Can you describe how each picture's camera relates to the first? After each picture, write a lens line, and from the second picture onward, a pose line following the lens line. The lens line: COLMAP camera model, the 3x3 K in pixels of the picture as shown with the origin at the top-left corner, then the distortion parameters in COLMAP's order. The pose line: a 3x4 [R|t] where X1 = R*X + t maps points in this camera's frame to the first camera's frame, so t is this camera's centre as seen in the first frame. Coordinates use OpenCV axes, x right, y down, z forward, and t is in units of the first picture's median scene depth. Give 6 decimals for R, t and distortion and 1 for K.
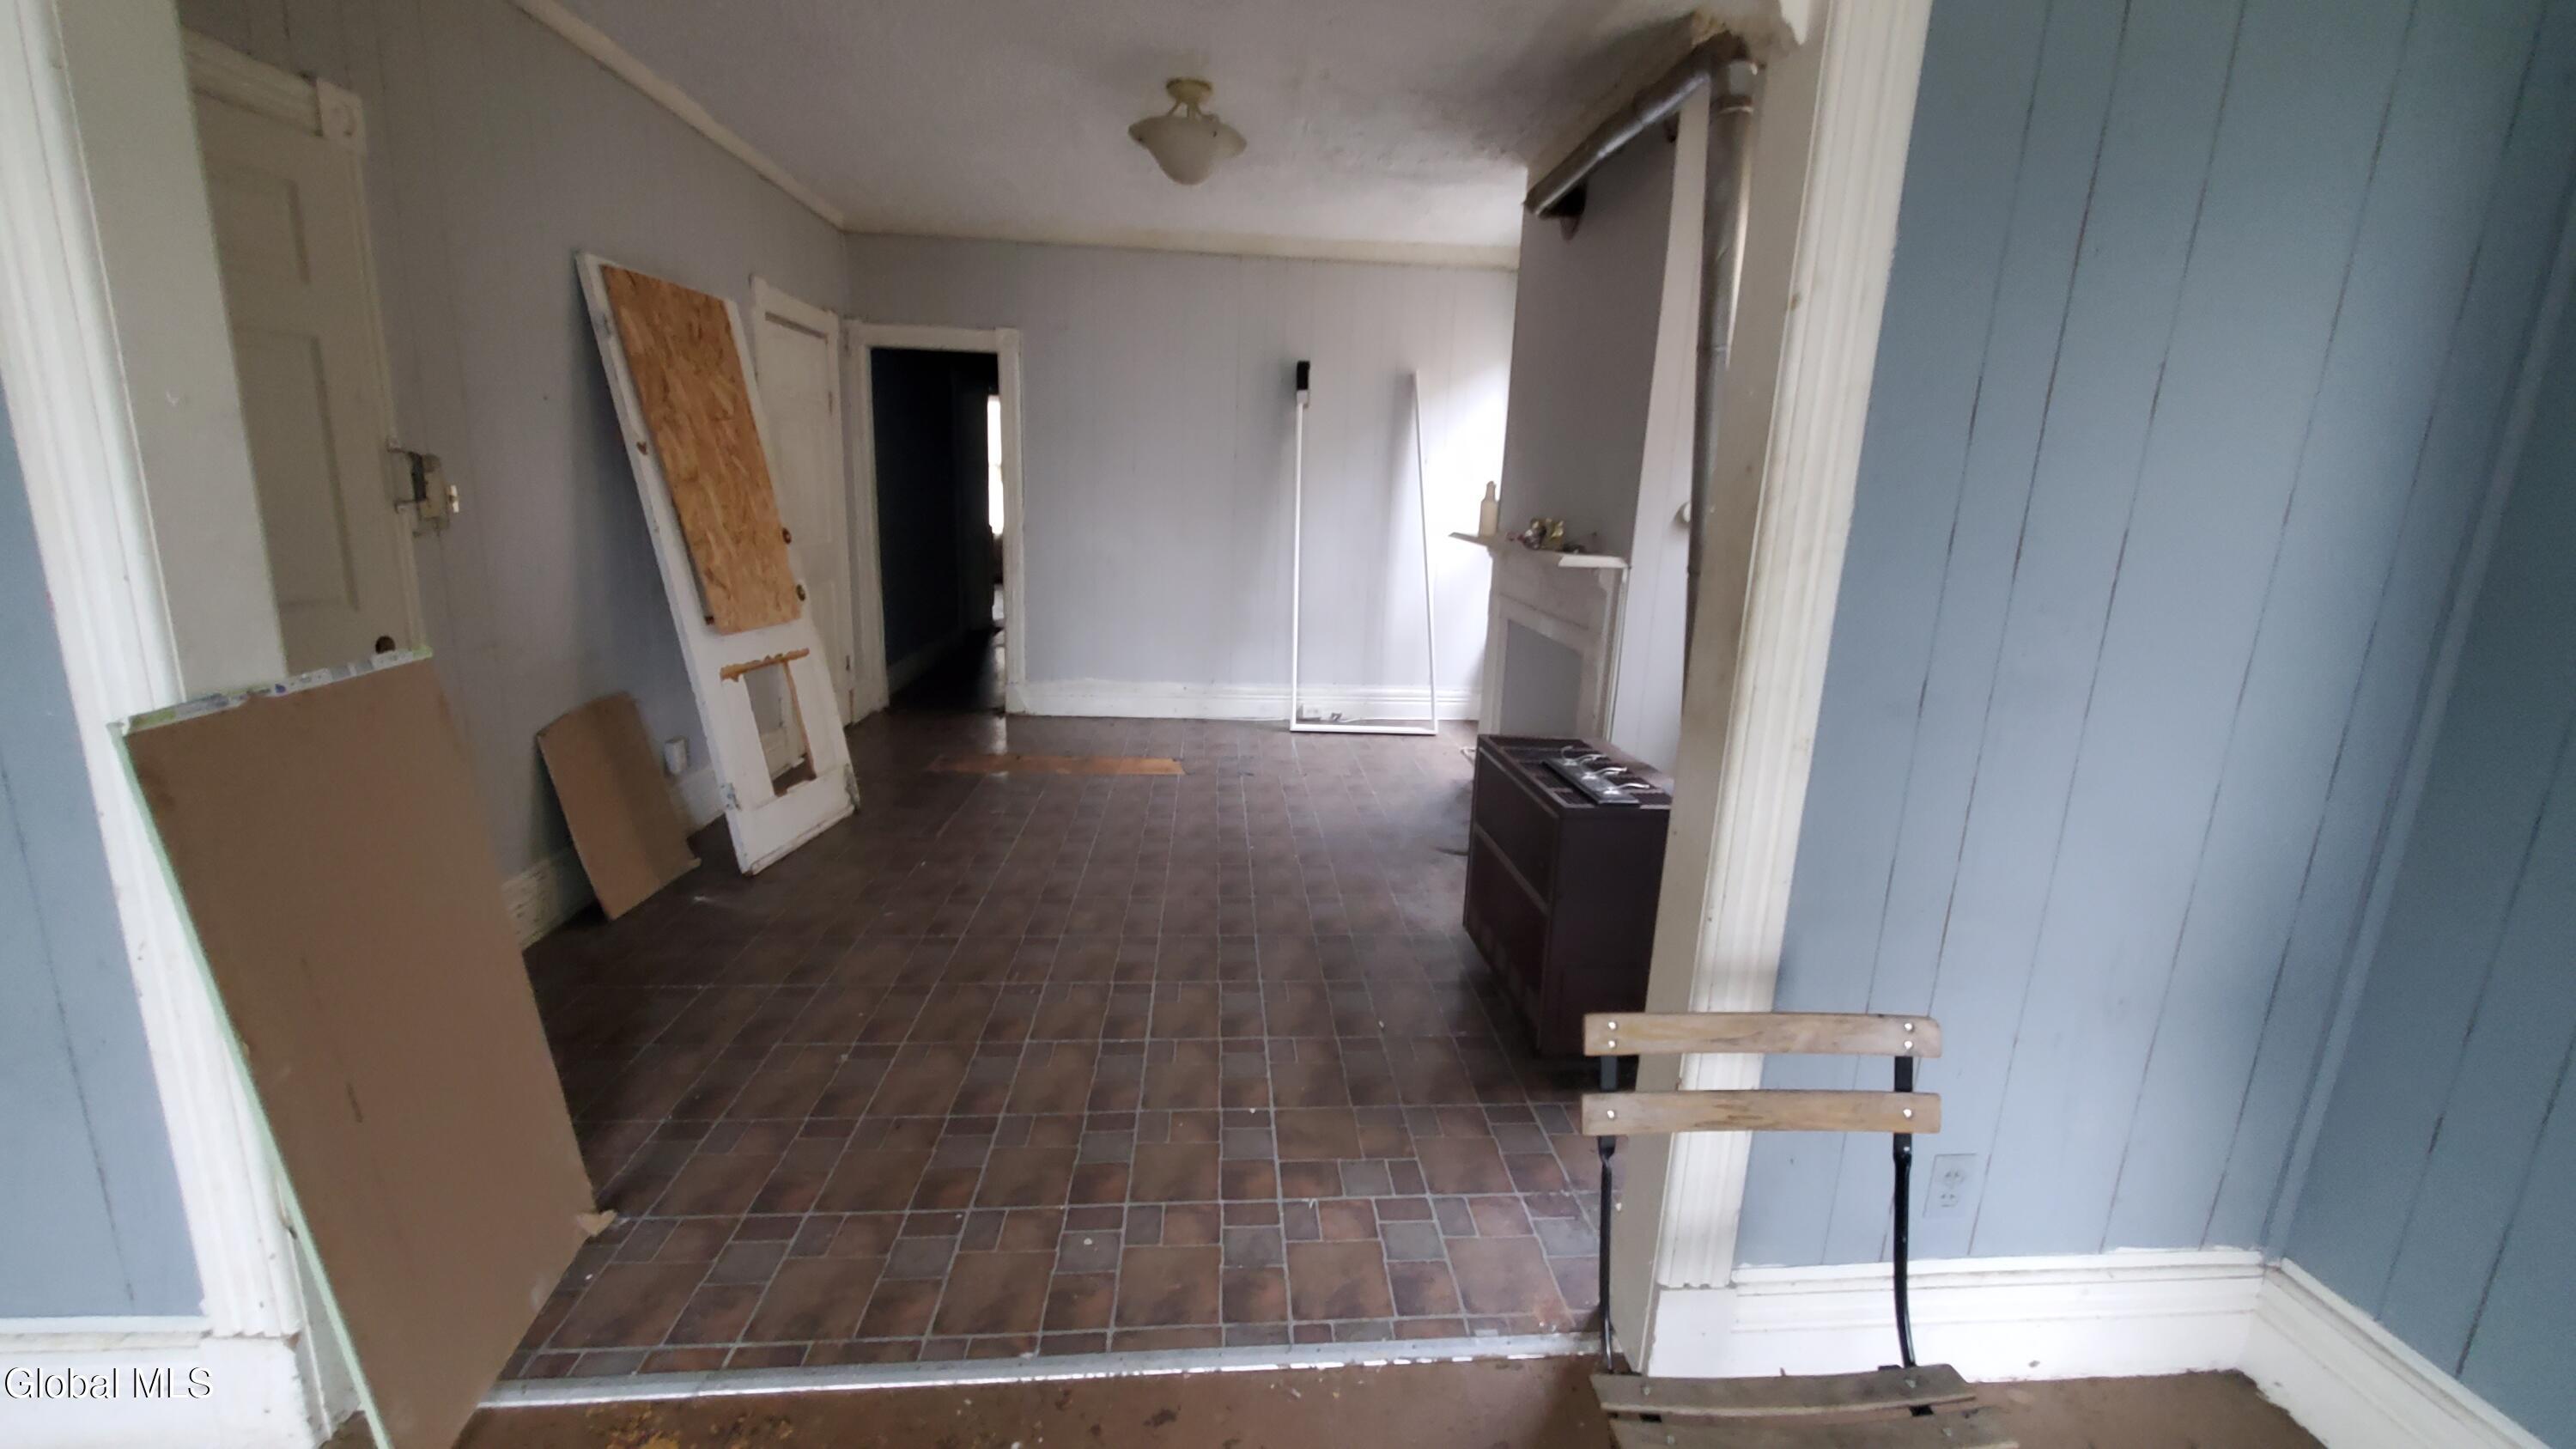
lens RADIAL K [[1013.1, 0, 1293.2], [0, 1013.1, 711.3], [0, 0, 1]] dist [0.000000, -0.000297]
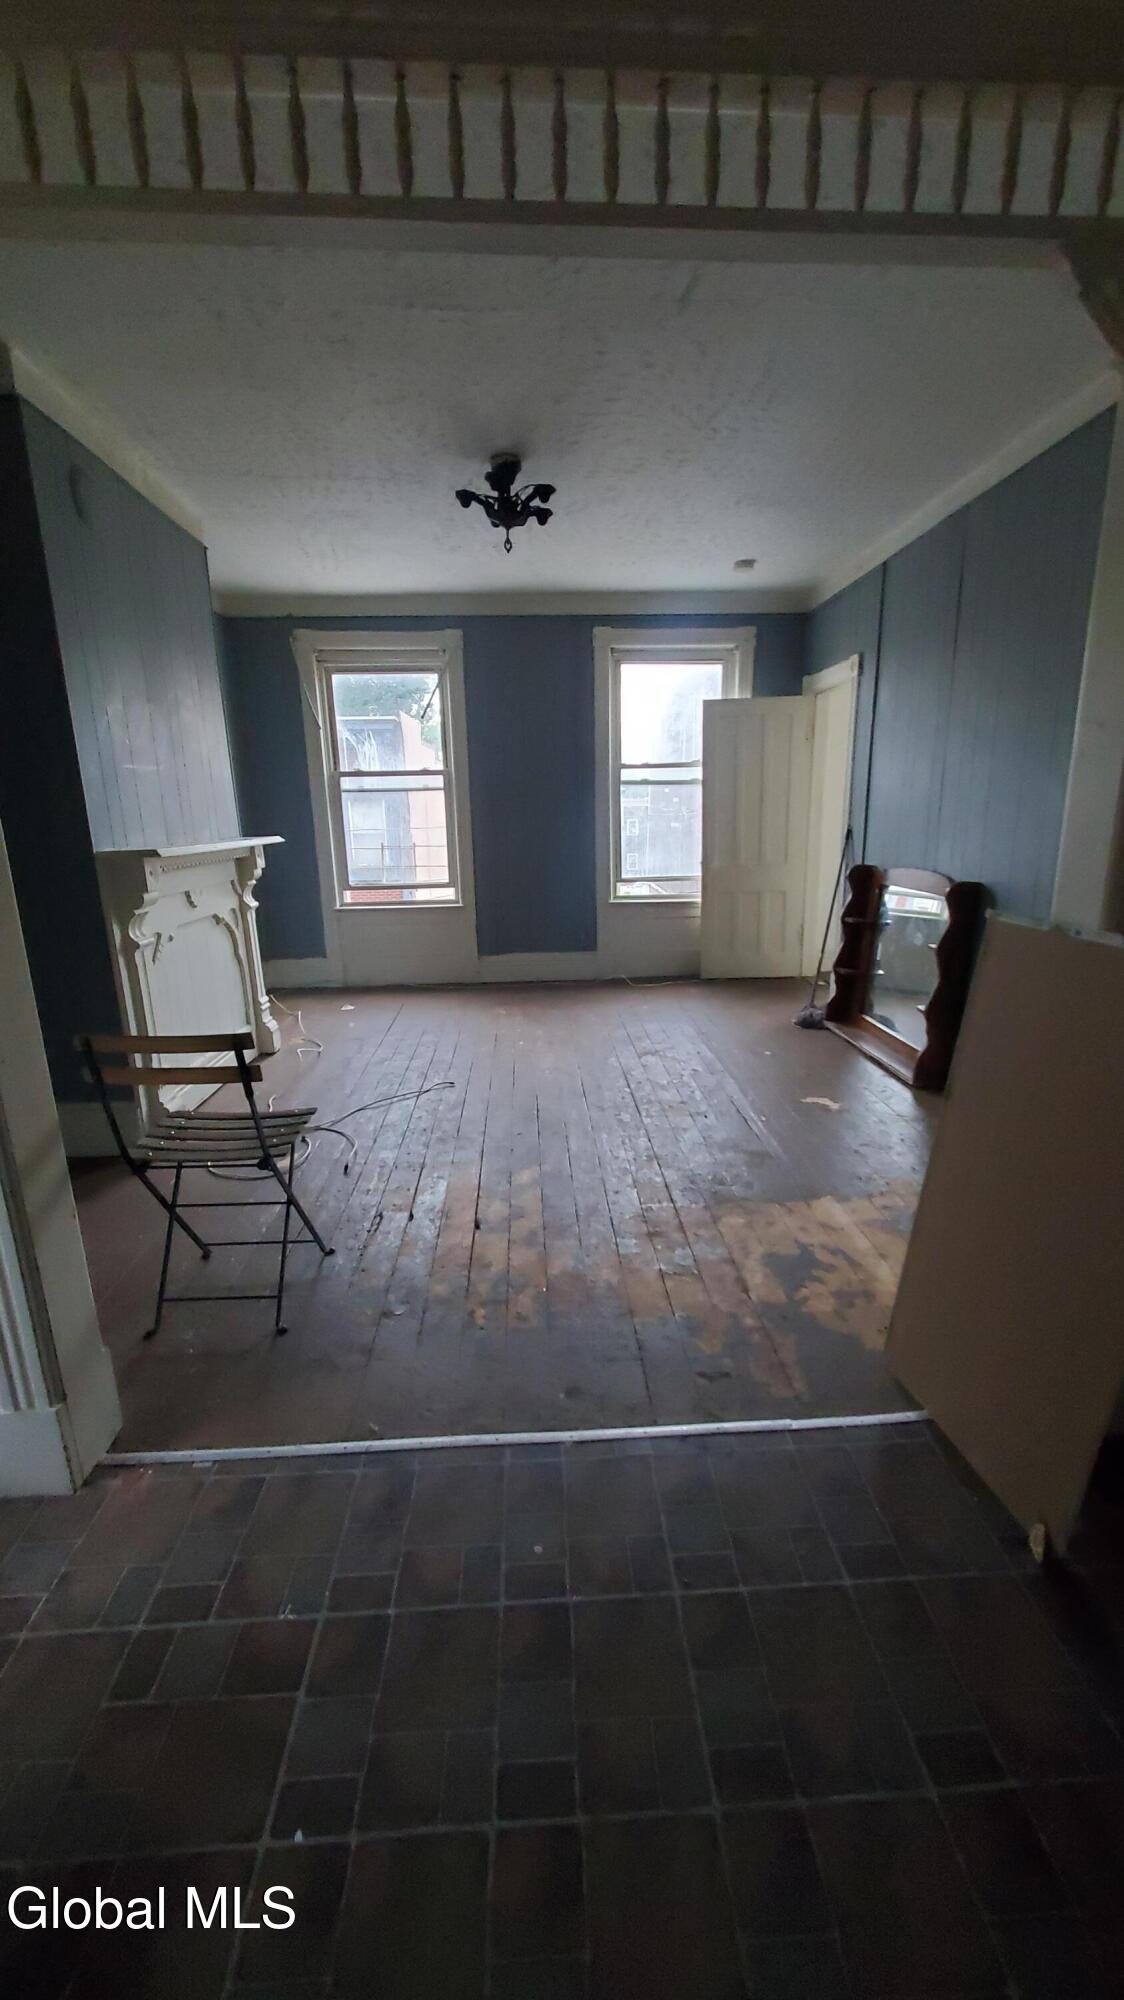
lens RADIAL K [[783.7, 0, 578.0], [0, 783.7, 1011.6], [0, 0, 1]] dist [0.000182, -0.000043]
pose [[-0.999620, -0.023307, 0.014750, -0.257305], [-0.013995, 0.889397, 0.456921, -0.308610], [-0.023768, 0.456541, -0.889385, 1.534766]]
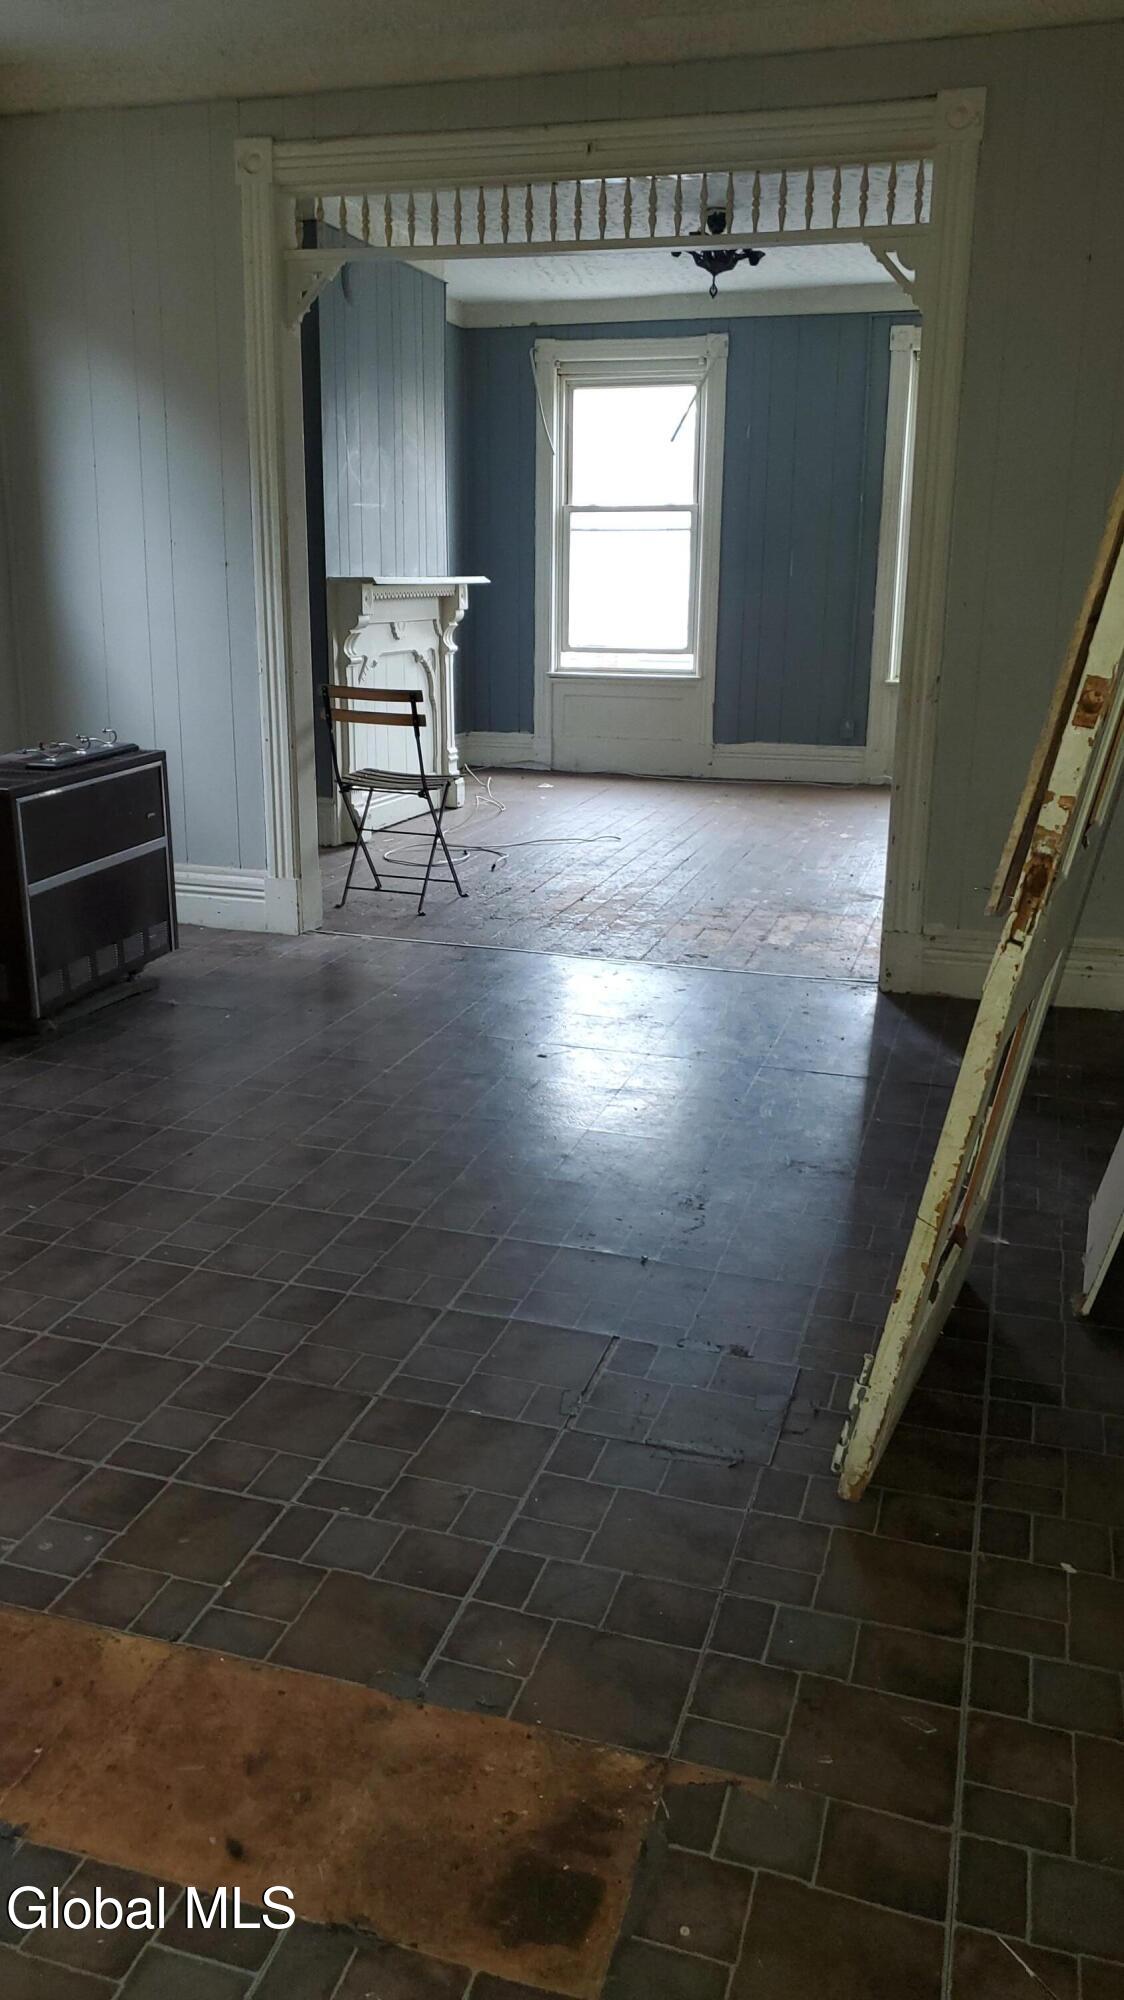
lens RADIAL K [[1529.5, 0, 555.6], [0, 1529.5, 1002.3], [0, 0, 1]] dist [0.016391, 0.001957]
pose [[-0.929948, -0.144211, 0.338232, -1.193519], [0.036188, 0.879515, 0.474493, -0.705079], [-0.365907, 0.453494, -0.812684, 3.329276]]
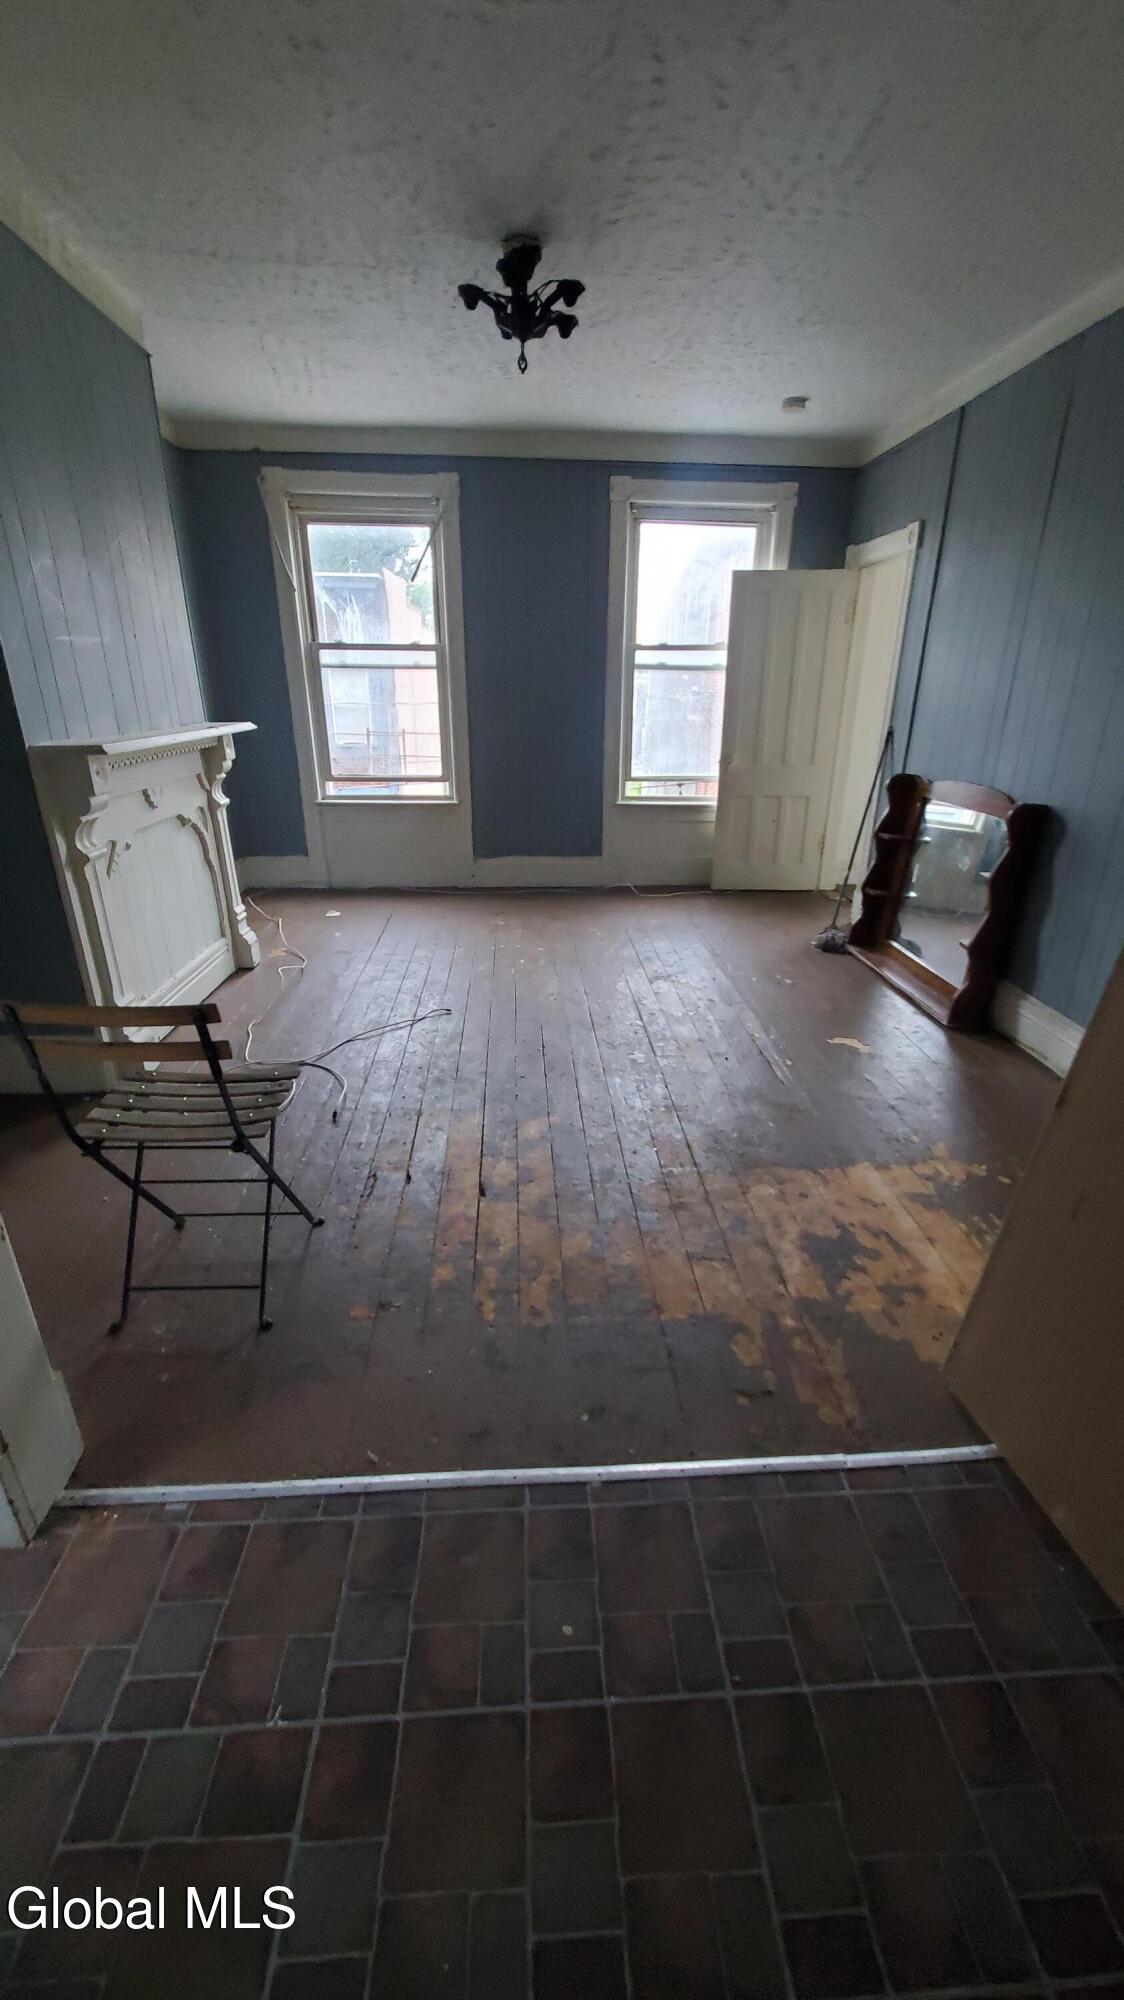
lens RADIAL K [[786.5, 0, 578.4], [0, 786.5, 1009.9], [0, 0, 1]] dist [0.000000, -0.000297]
pose [[-0.998758, -0.049218, -0.007740, -0.193803], [-0.044670, 0.815789, 0.576622, -0.303864], [-0.022066, 0.576252, -0.816974, 1.322594]]
